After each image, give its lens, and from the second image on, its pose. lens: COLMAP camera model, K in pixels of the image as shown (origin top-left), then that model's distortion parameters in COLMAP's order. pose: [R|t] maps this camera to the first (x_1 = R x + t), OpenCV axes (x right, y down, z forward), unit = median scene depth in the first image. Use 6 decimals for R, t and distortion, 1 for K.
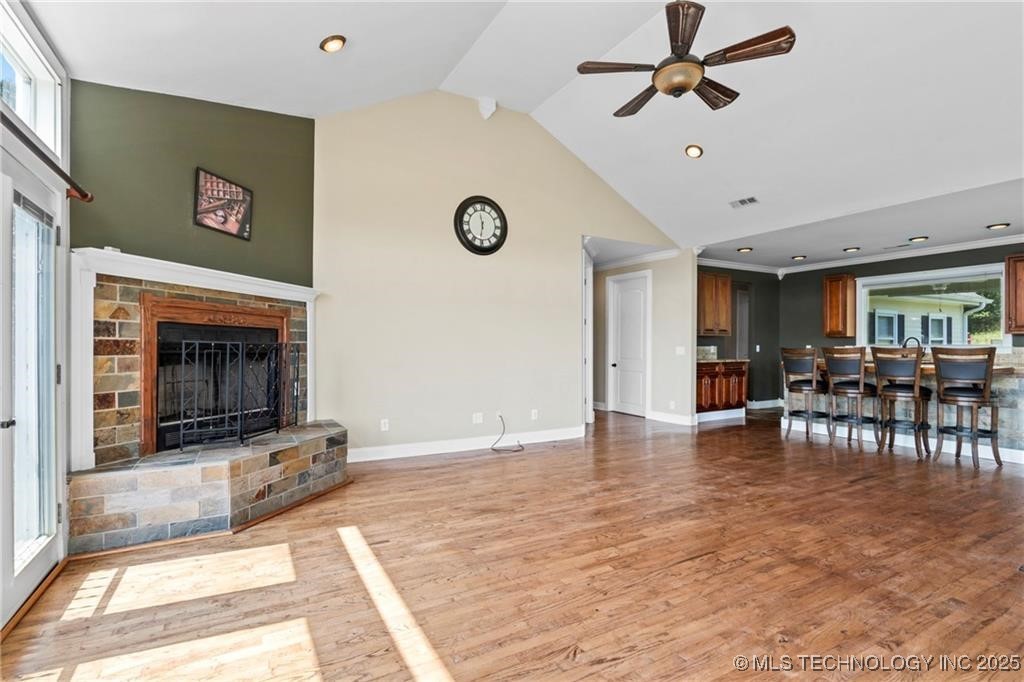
lens RADIAL K [[469.1, 0, 512.4], [0, 469.1, 346.0], [0, 0, 1]] dist [-0.011964, 0.006033]
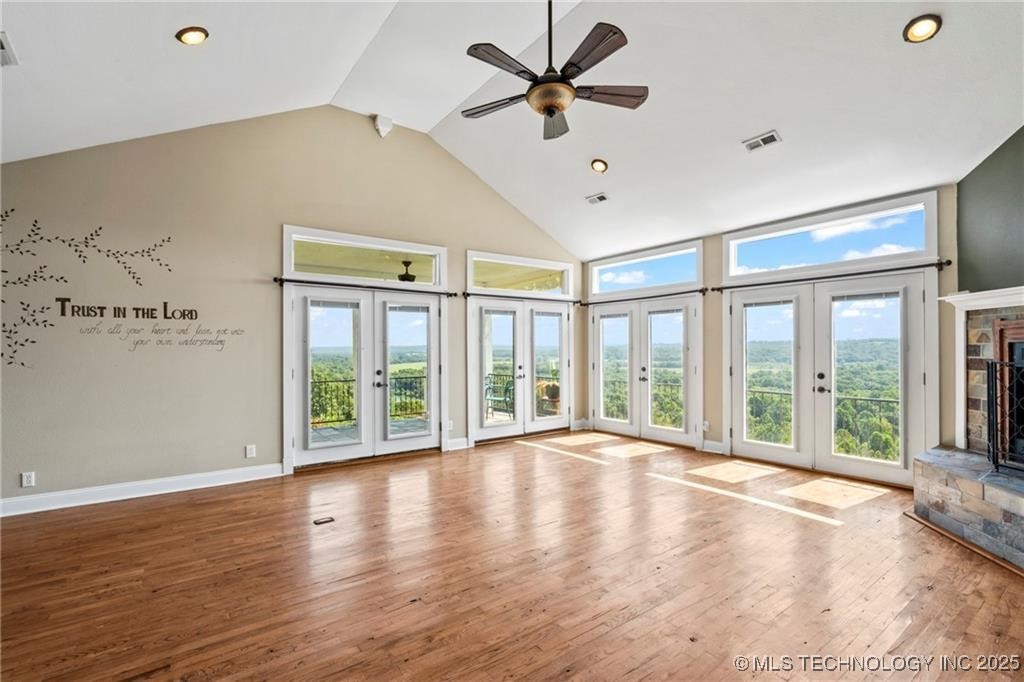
lens RADIAL K [[469.1, 0, 504.5], [0, 469.1, 344.4], [0, 0, 1]] dist [-0.011964, 0.006033]
pose [[-0.993209, 0.001909, -0.116329, 0.463192], [0.002944, 0.999958, -0.008728, -0.033945], [0.116308, -0.009011, -0.993172, 1.601707]]
